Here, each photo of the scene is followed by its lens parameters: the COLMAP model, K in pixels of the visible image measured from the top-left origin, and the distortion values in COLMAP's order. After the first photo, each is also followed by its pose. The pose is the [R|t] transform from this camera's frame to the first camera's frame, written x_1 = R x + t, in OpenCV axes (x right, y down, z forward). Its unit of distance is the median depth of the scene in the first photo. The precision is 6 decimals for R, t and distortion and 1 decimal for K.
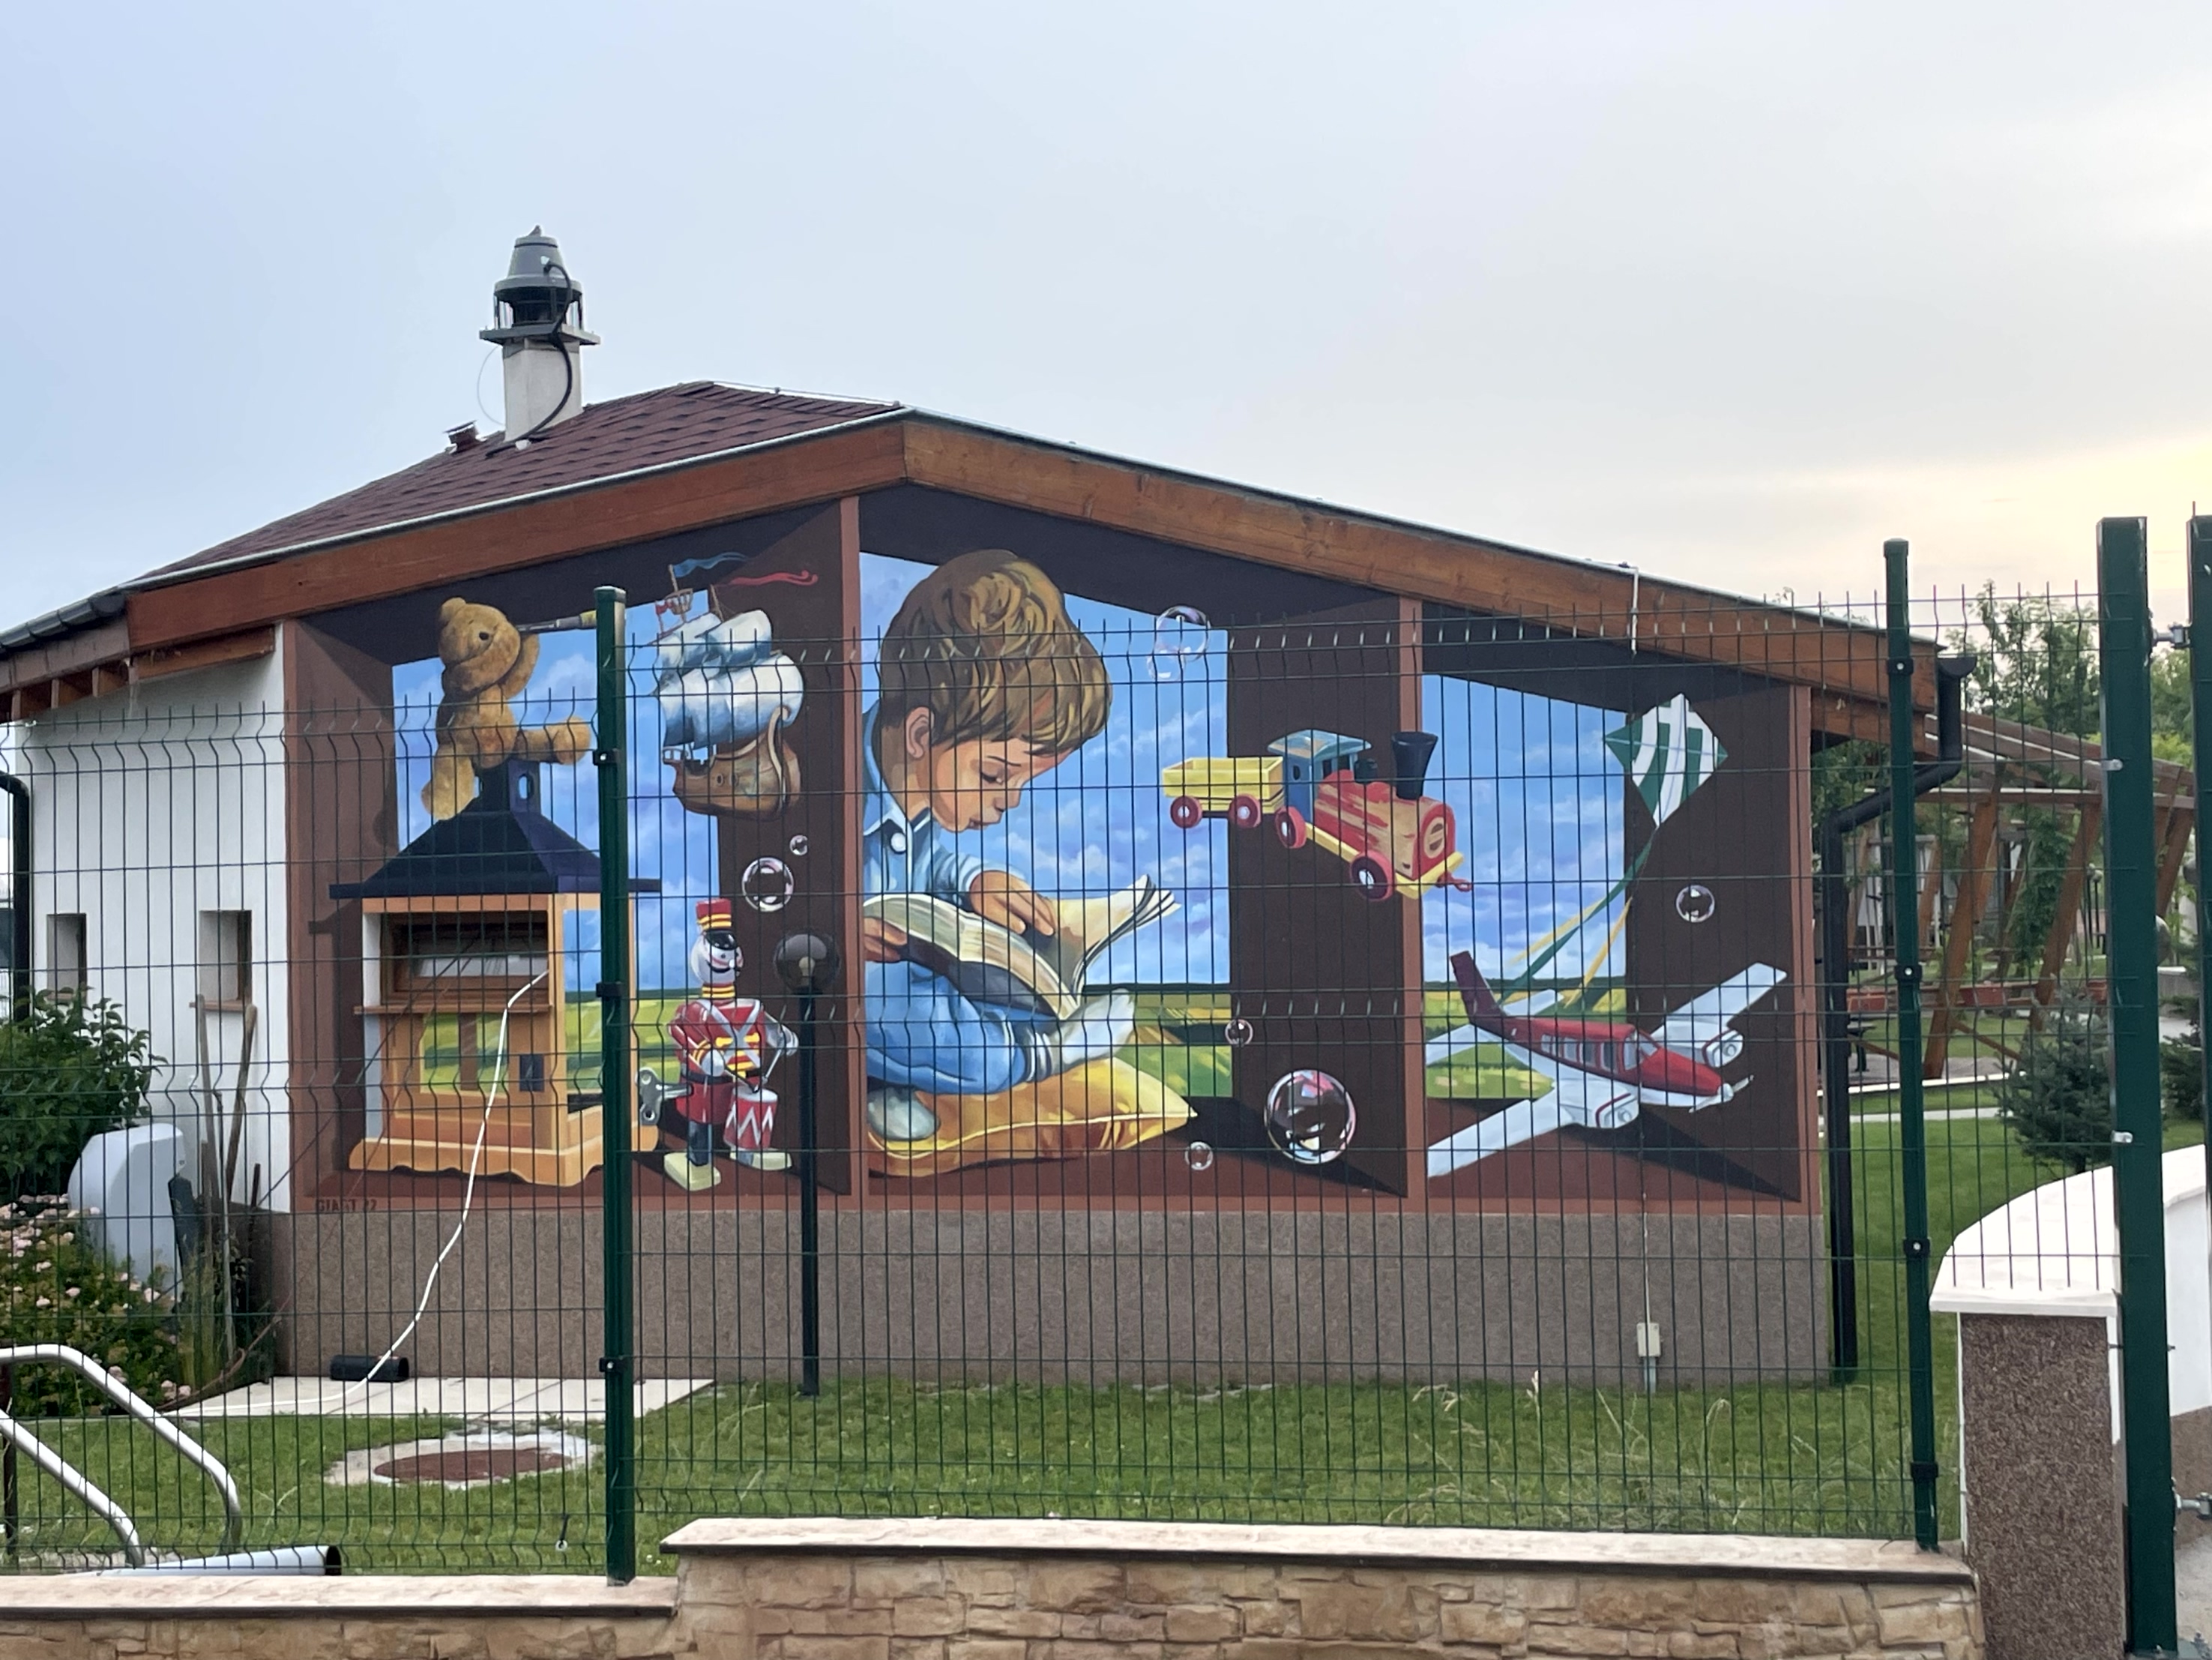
lens RADIAL K [[3126.6, 0, 1106.0], [0, 3126.6, 830.0], [0, 0, 1]] dist [0.087359, -0.028362]
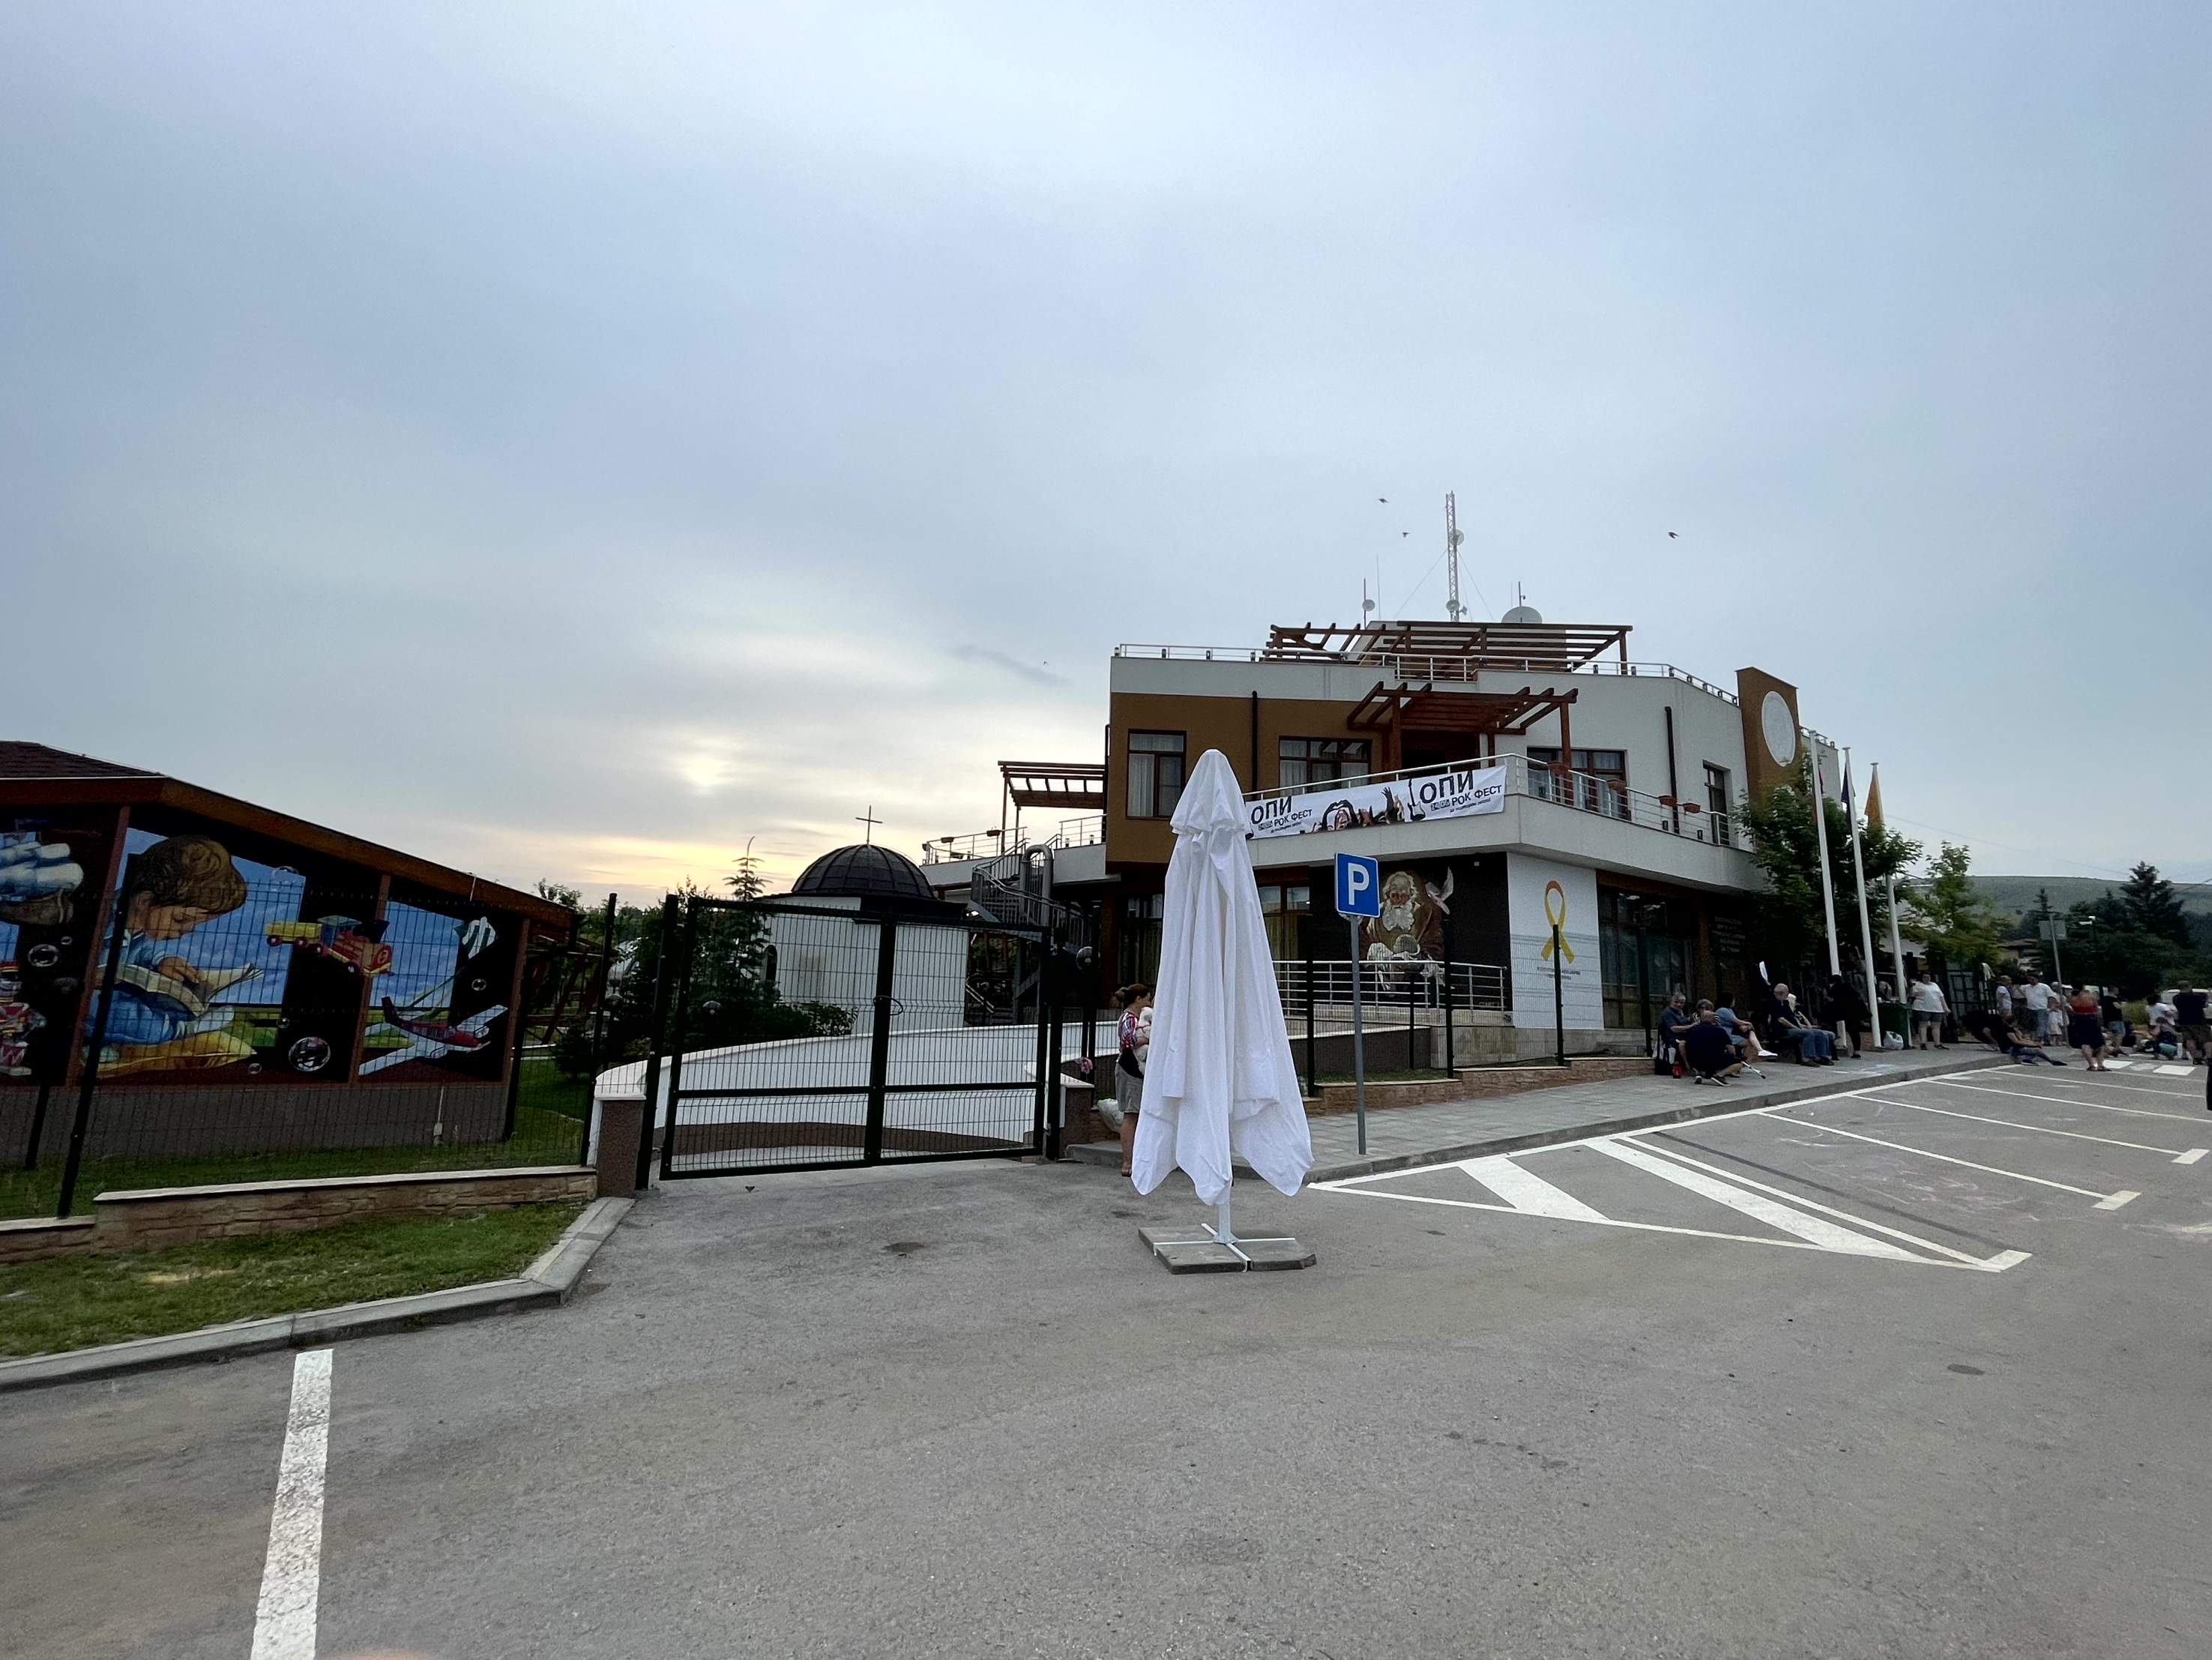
lens RADIAL K [[973.6, 0, 1106.0], [0, 973.6, 830.0], [0, 0, 1]] dist [0.002702, 0.000790]
pose [[0.686432, 0.168324, 0.707444, -0.095962], [-0.064180, 0.983069, -0.171630, -0.000966], [-0.724356, 0.072409, 0.685613, -0.125691]]
